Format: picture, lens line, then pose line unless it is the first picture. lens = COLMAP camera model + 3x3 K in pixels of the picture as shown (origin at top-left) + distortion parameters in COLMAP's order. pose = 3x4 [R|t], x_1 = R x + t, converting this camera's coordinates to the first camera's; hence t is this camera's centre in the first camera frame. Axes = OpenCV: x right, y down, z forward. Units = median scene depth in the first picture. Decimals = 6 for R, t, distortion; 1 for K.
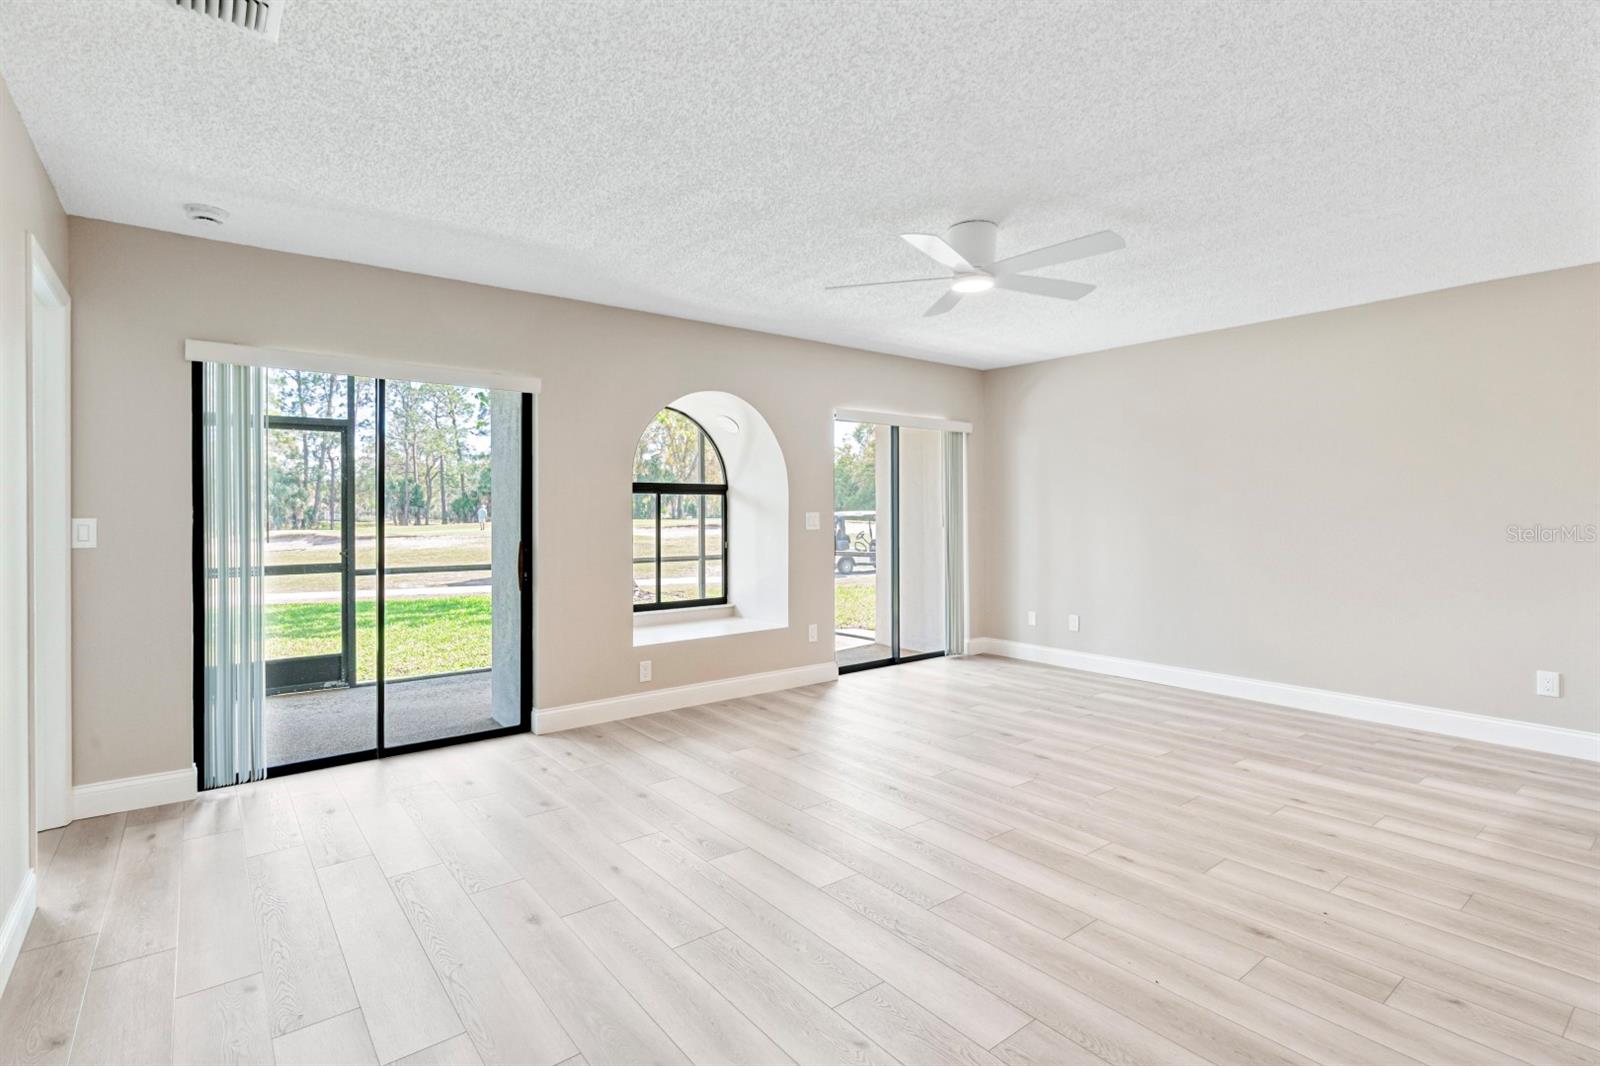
lens RADIAL K [[766.9, 0, 793.3], [0, 766.9, 515.1], [0, 0, 1]] dist [0.000707, -0.000124]
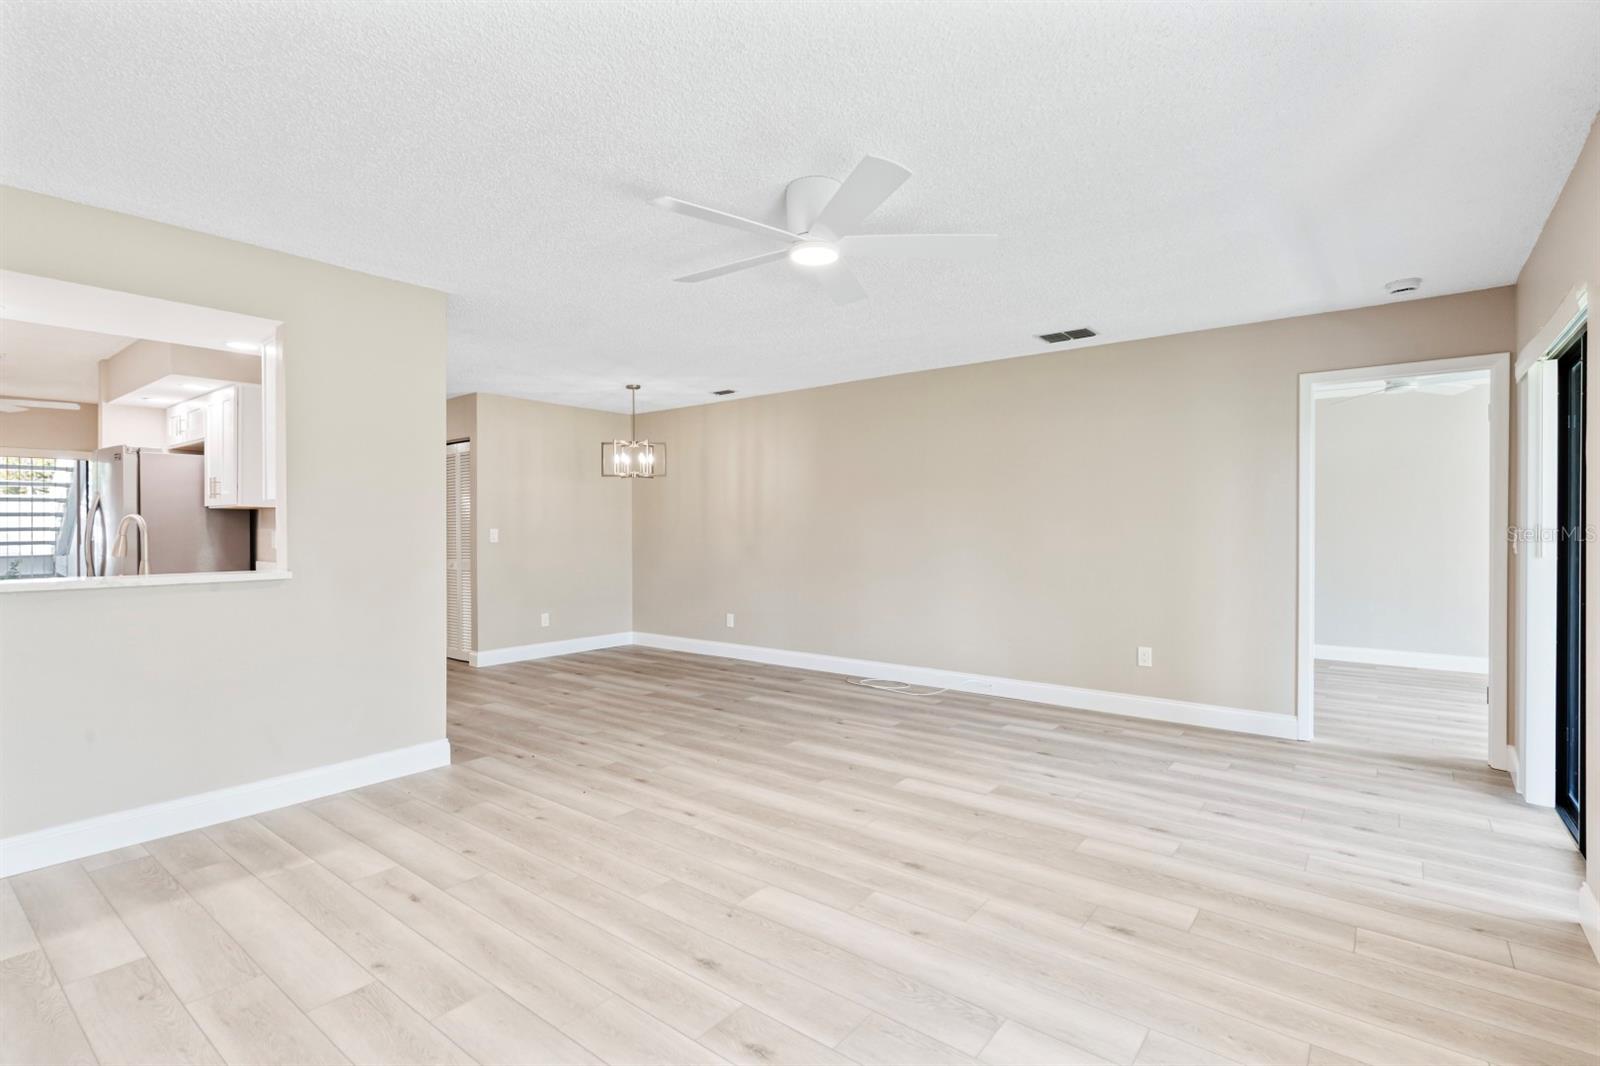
lens RADIAL K [[758.0, 0, 790.2], [0, 758.0, 534.5], [0, 0, 1]] dist [0.001078, 0.001318]
pose [[-0.971566, 0.005123, -0.236714, 0.256136], [0.002061, 0.999911, 0.013184, -0.004060], [0.236760, 0.012321, -0.971490, 1.004629]]
